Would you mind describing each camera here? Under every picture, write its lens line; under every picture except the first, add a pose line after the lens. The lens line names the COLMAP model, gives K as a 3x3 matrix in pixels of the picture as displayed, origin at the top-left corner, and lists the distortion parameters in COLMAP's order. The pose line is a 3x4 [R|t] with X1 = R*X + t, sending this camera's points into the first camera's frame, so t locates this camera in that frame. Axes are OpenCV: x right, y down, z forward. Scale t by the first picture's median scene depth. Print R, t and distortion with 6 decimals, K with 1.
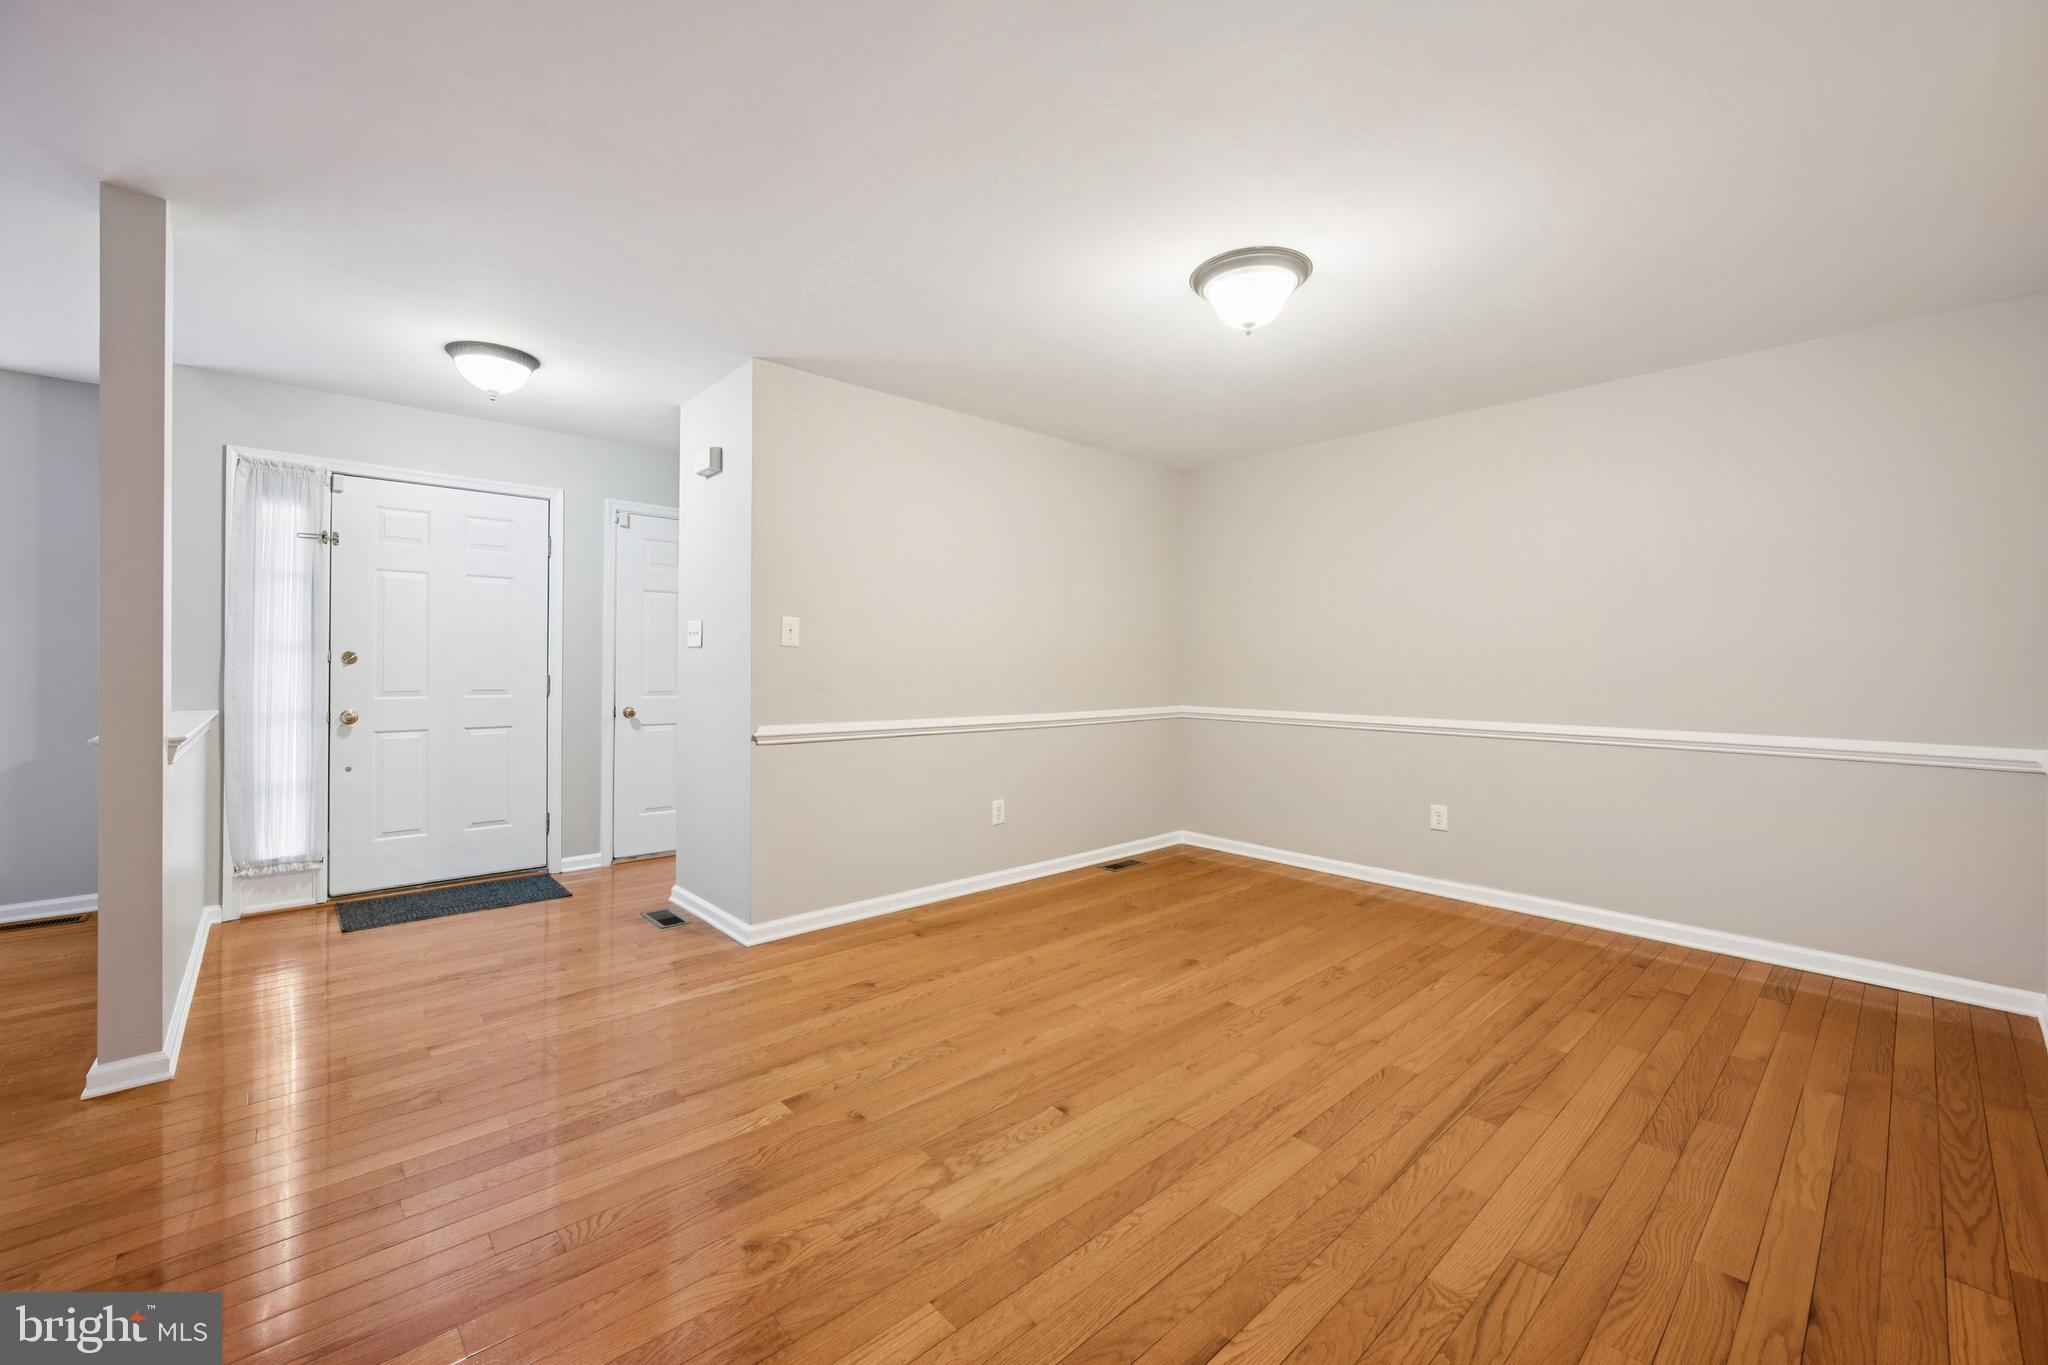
lens RADIAL K [[824.2, 0, 1026.2], [0, 824.2, 668.8], [0, 0, 1]] dist [0.000620, 0.001214]
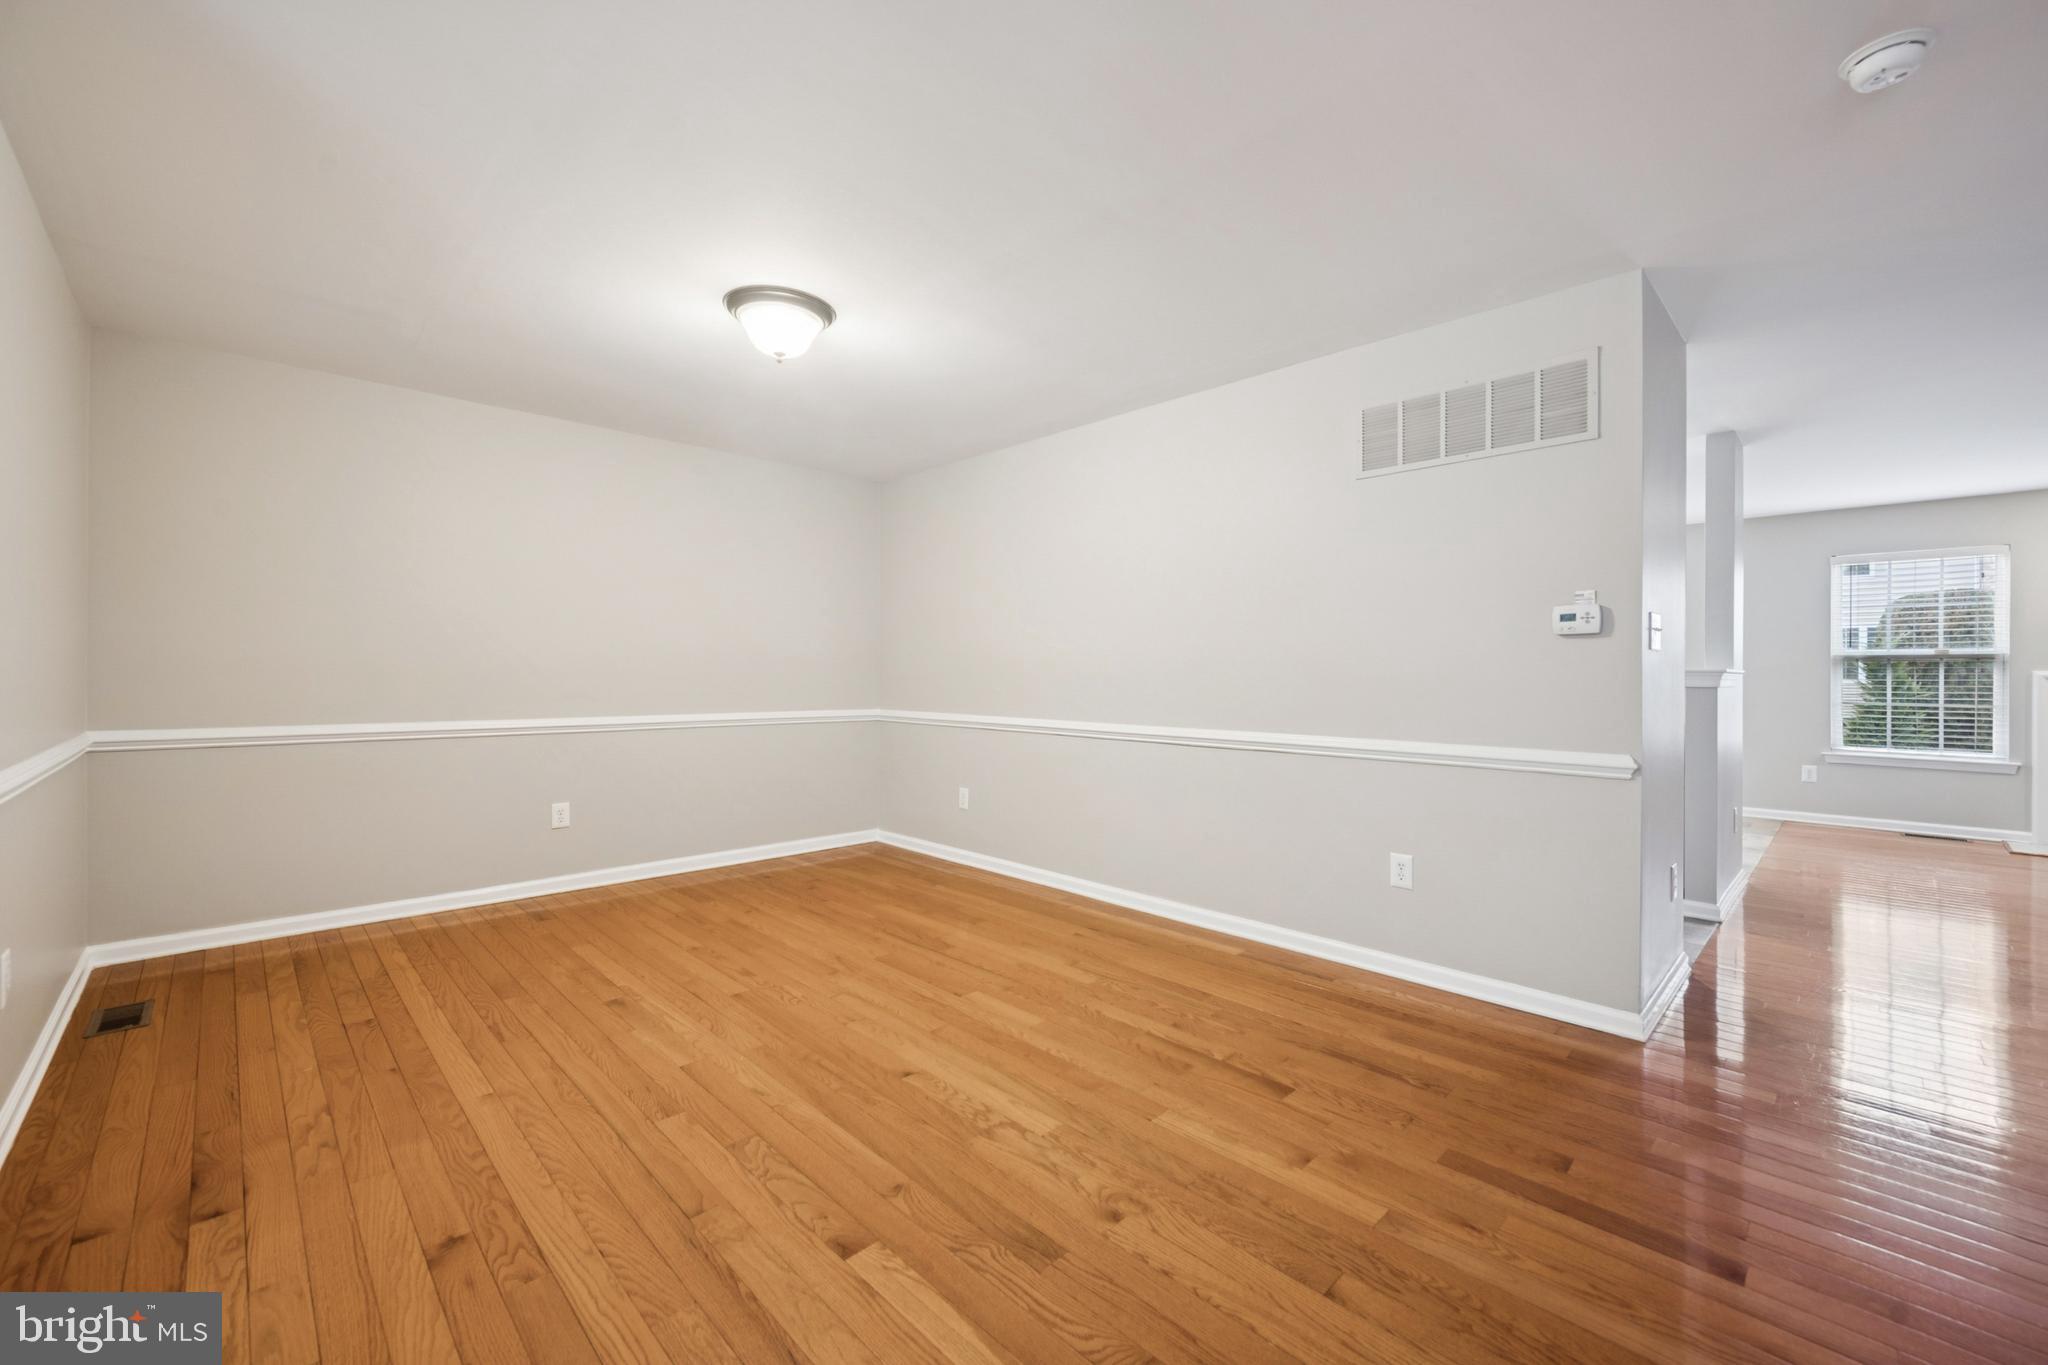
lens RADIAL K [[824.2, 0, 1039.5], [0, 824.2, 670.2], [0, 0, 1]] dist [0.000620, 0.001214]
pose [[-0.043771, -0.002136, 0.999039, -0.946200], [-0.002938, 0.999994, 0.002009, -0.008605], [-0.999037, -0.002847, -0.043777, 0.776403]]
